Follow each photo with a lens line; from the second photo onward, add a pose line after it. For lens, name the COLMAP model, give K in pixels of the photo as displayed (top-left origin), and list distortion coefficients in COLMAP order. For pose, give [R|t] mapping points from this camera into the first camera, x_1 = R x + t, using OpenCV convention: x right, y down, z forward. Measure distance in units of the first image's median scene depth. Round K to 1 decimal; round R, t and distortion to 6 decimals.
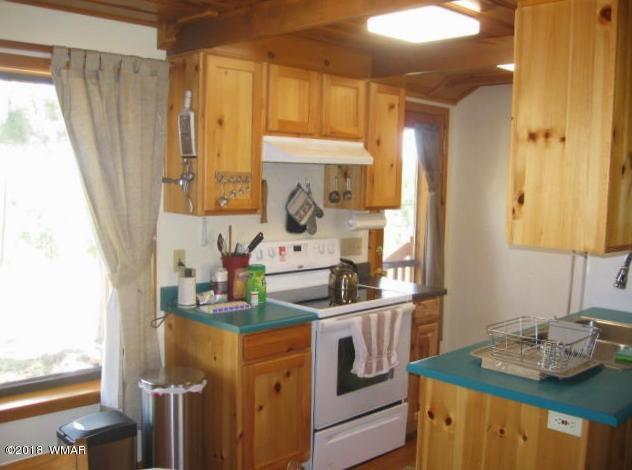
lens RADIAL K [[656.8, 0, 313.3], [0, 656.8, 242.0], [0, 0, 1]] dist [-0.116313, 0.000000]
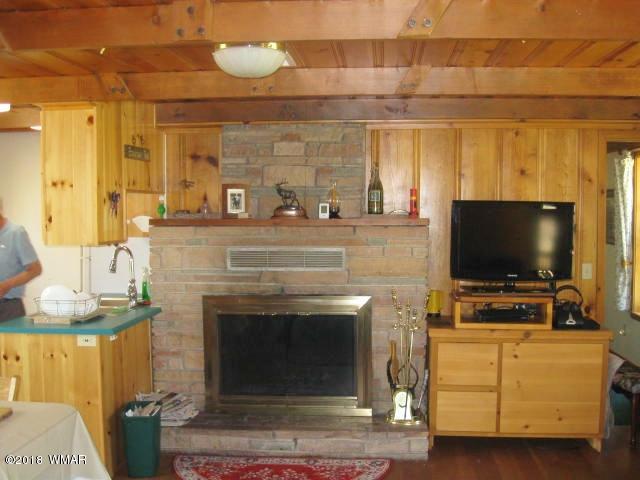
lens RADIAL K [[740.6, 0, 318.4], [0, 740.6, 245.9], [0, 0, 1]] dist [-0.112706, 0.000000]
pose [[0.764188, -0.063049, 0.641904, -0.286987], [0.089777, 0.995921, -0.009060, 0.063899], [-0.638715, 0.064552, 0.766731, -0.704838]]
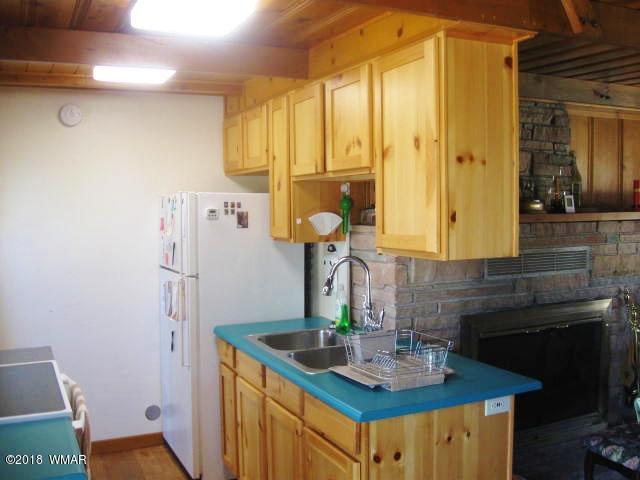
lens RADIAL K [[665.1, 0, 320.5], [0, 665.1, 237.8], [0, 0, 1]] dist [-0.116313, 0.000000]
pose [[0.333966, -0.079065, 0.939263, -0.559448], [0.114666, 0.992483, 0.042774, -0.074378], [-0.935584, 0.093417, 0.340522, 0.596904]]
